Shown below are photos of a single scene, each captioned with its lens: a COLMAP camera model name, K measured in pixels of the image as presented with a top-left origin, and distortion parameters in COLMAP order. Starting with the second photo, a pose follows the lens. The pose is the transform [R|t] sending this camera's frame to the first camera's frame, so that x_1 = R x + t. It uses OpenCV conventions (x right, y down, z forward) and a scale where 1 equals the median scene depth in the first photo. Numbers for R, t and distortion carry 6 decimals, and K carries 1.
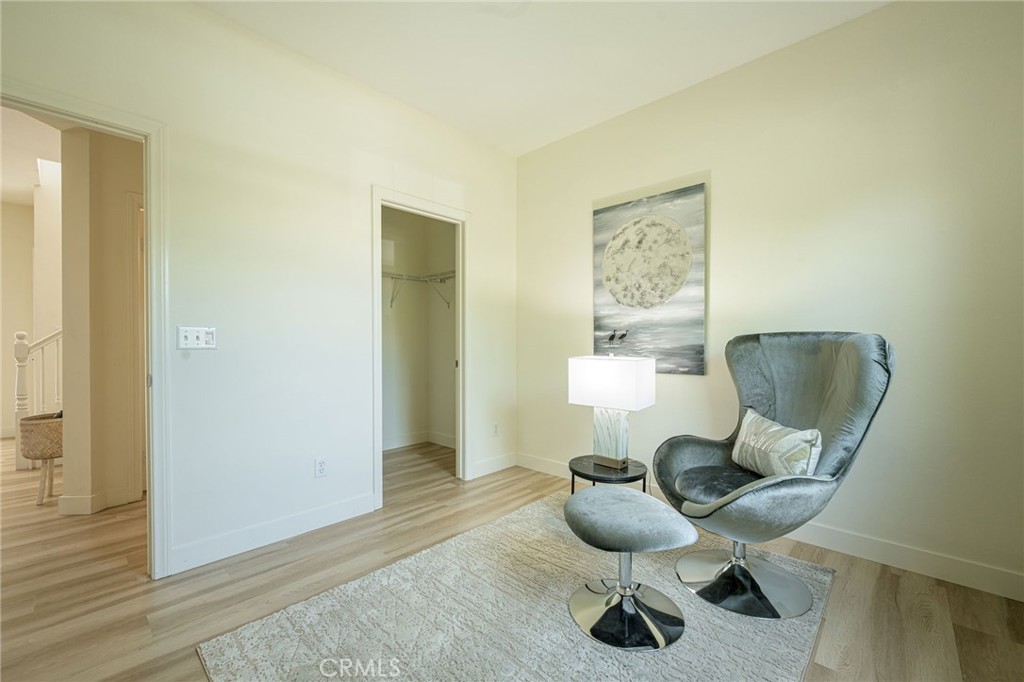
lens RADIAL K [[416.2, 0, 511.2], [0, 416.2, 348.2], [0, 0, 1]] dist [0.000376, 0.000066]
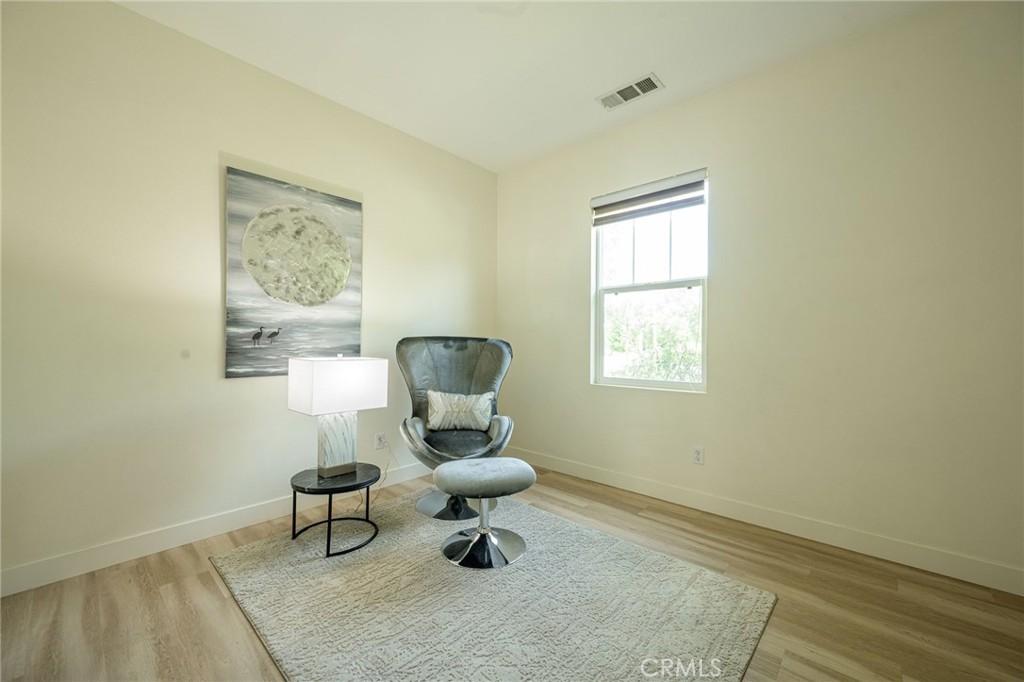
lens RADIAL K [[411.1, 0, 509.6], [0, 411.1, 347.5], [0, 0, 1]] dist [0.002555, -0.000019]
pose [[-0.009943, -0.008678, 0.999913, -0.602059], [0.008520, 0.999925, 0.008763, -0.006066], [-0.999914, 0.008606, -0.009868, 0.543066]]
